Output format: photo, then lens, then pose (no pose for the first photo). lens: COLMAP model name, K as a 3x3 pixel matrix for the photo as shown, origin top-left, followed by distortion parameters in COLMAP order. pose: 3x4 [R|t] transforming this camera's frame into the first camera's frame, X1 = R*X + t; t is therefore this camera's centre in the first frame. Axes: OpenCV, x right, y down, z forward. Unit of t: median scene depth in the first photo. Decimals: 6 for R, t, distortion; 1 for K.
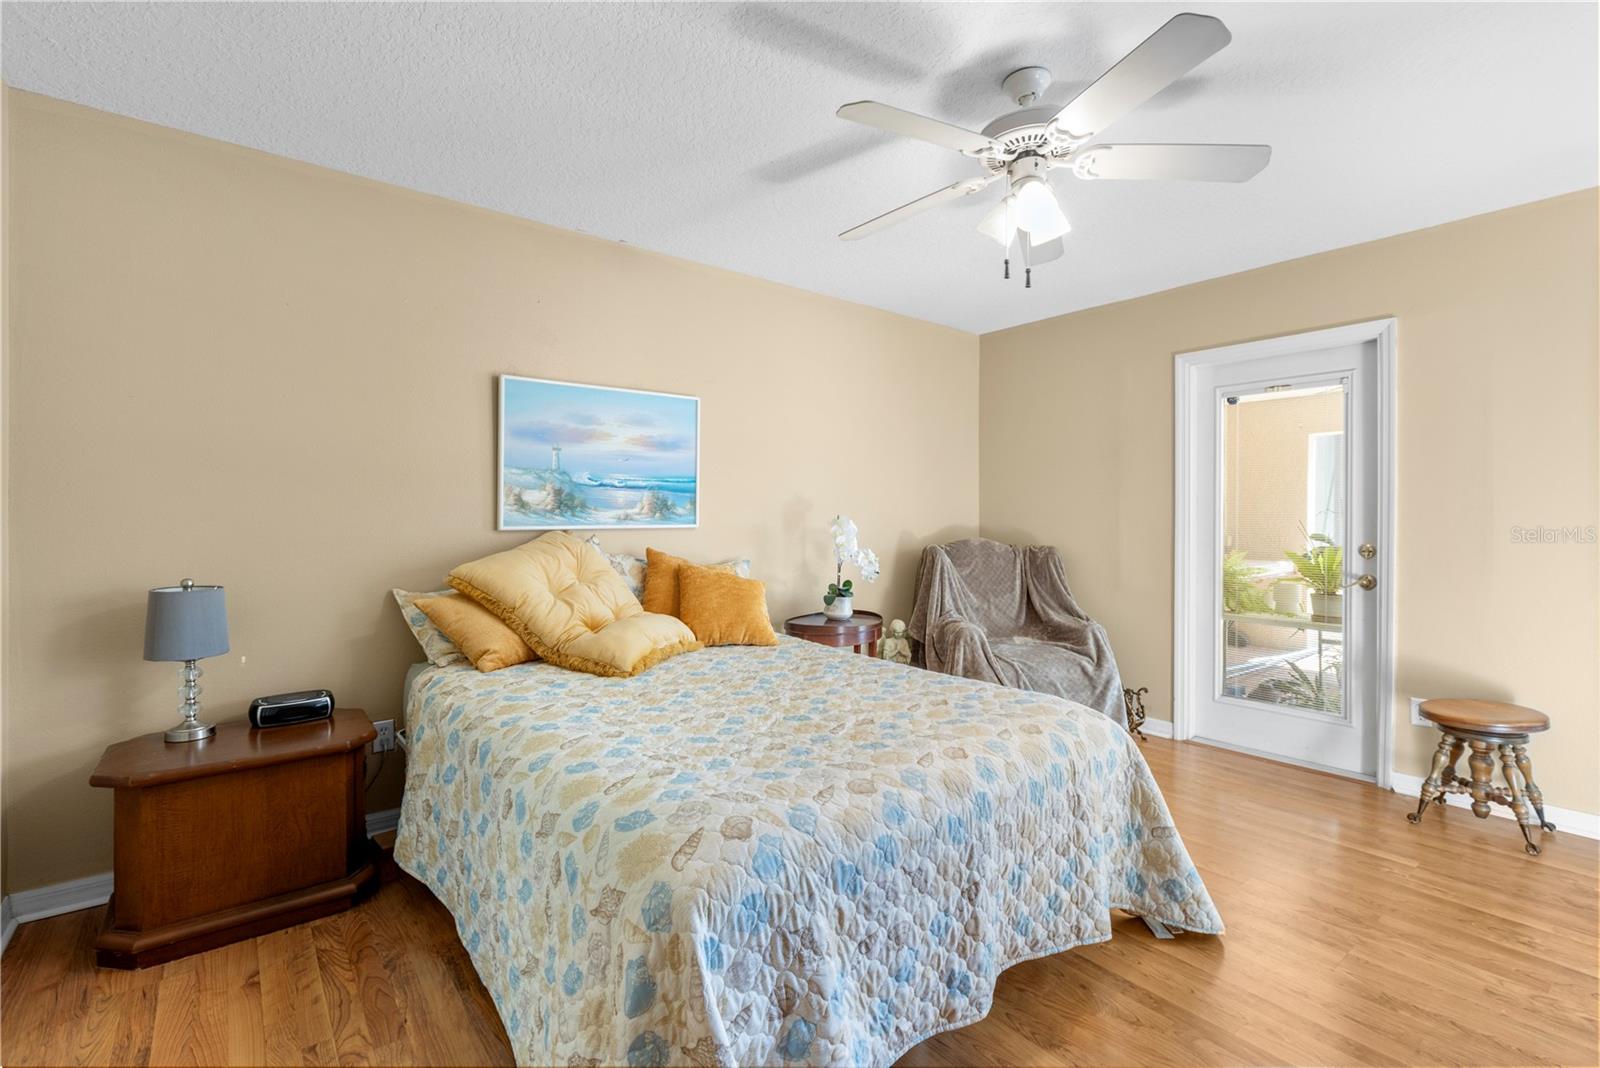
lens RADIAL K [[718.2, 0, 800.3], [0, 718.2, 523.2], [0, 0, 1]] dist [-0.003902, 0.000045]
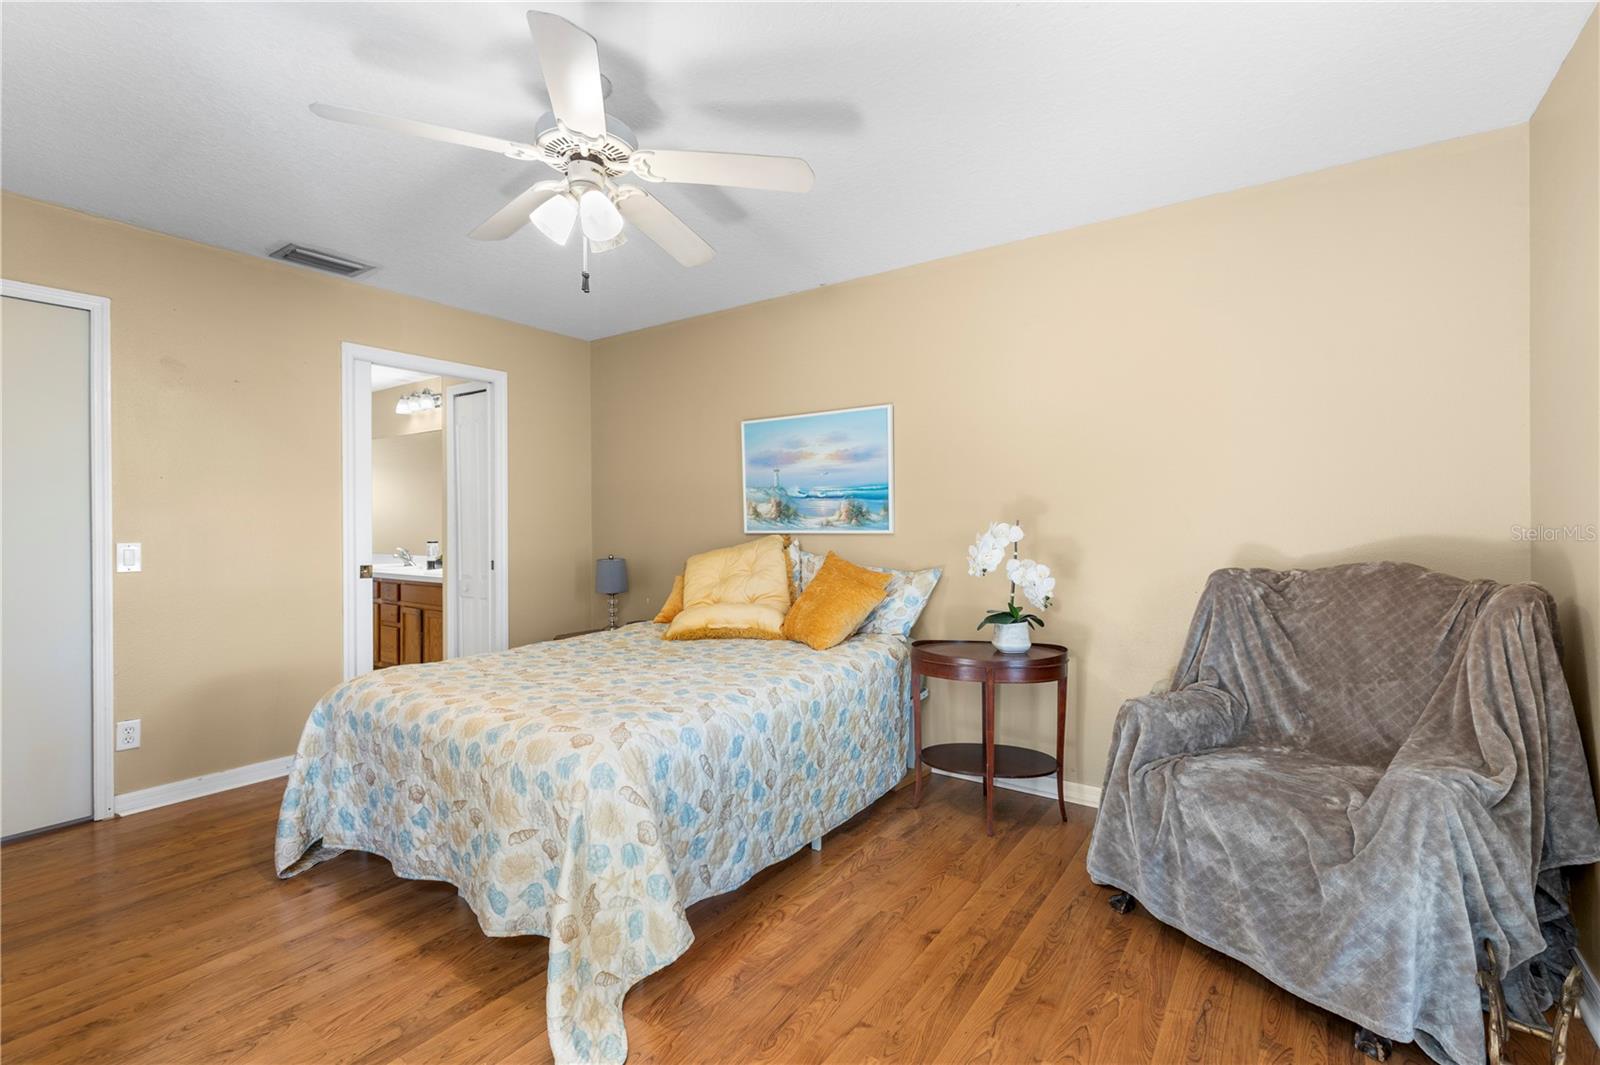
lens RADIAL K [[718.2, 0, 800.0], [0, 718.2, 529.9], [0, 0, 1]] dist [-0.003902, 0.000045]
pose [[0.290263, 0.005603, -0.956930, 0.861392], [-0.003127, 0.999983, 0.004907, -0.003520], [0.956942, 0.001568, 0.290276, 0.636502]]
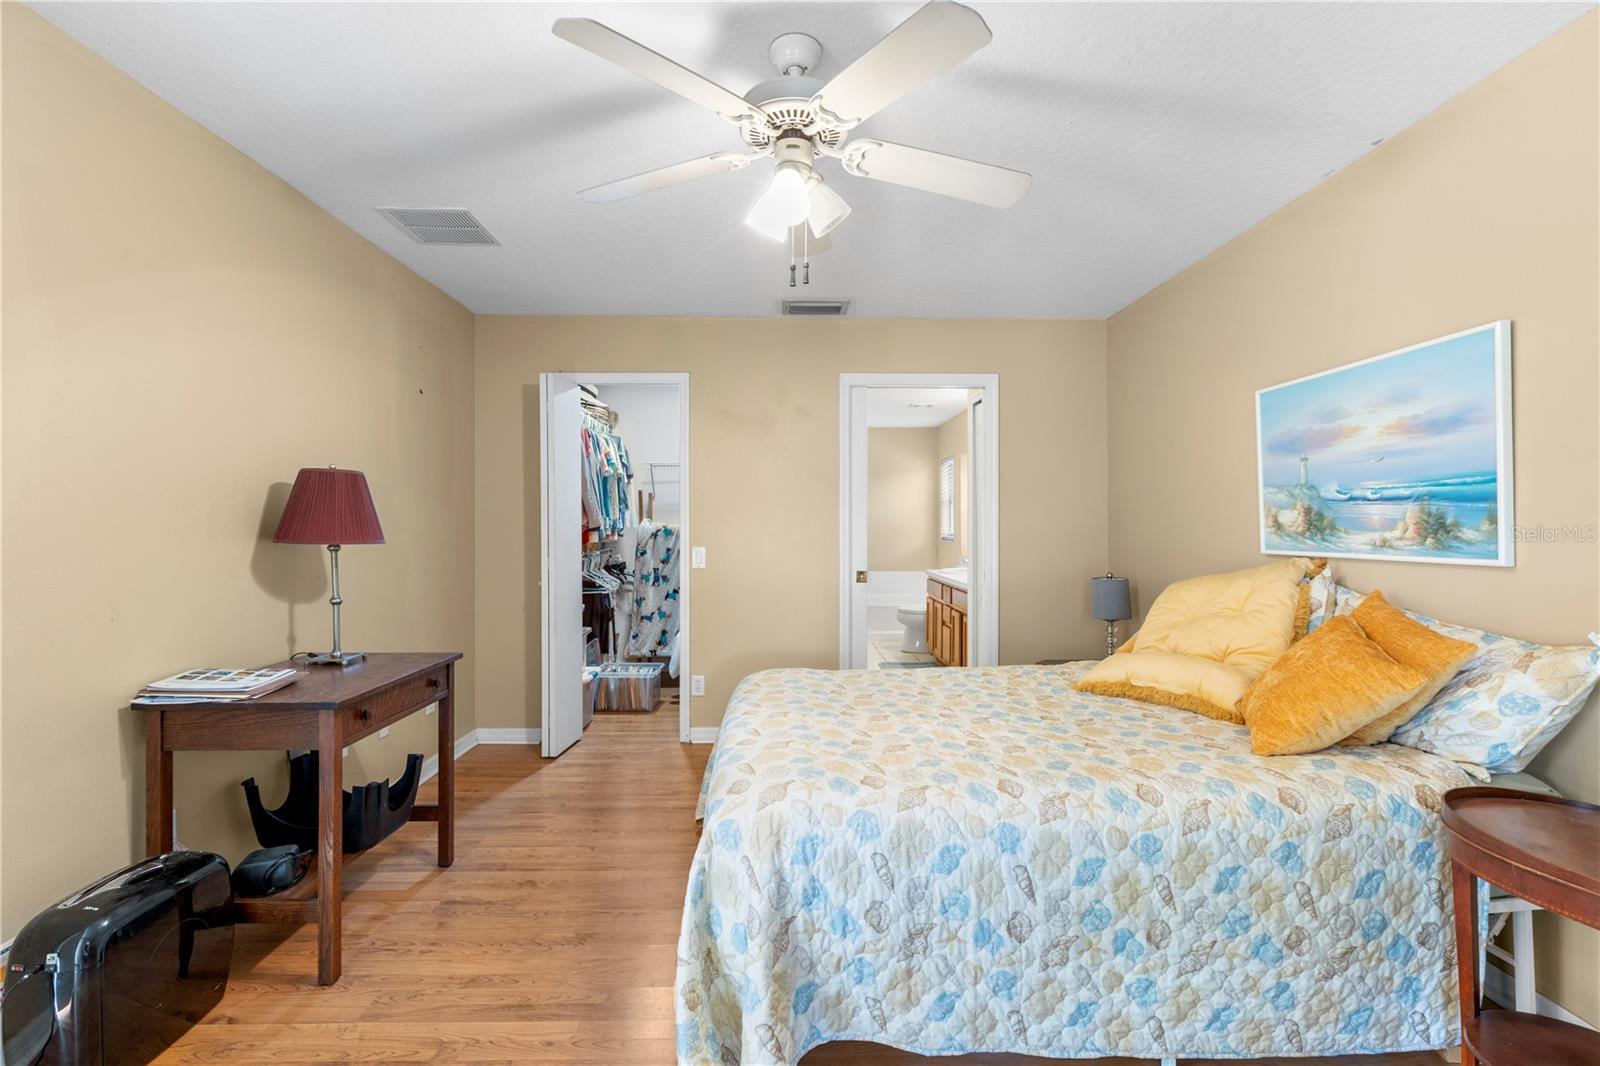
lens RADIAL K [[718.2, 0, 794.5], [0, 718.2, 527.8], [0, 0, 1]] dist [-0.003902, 0.000045]
pose [[-0.605054, -0.000174, -0.796184, 0.648047], [-0.008357, 0.999946, 0.006133, -0.022944], [0.796141, 0.010365, -0.605023, 0.985366]]
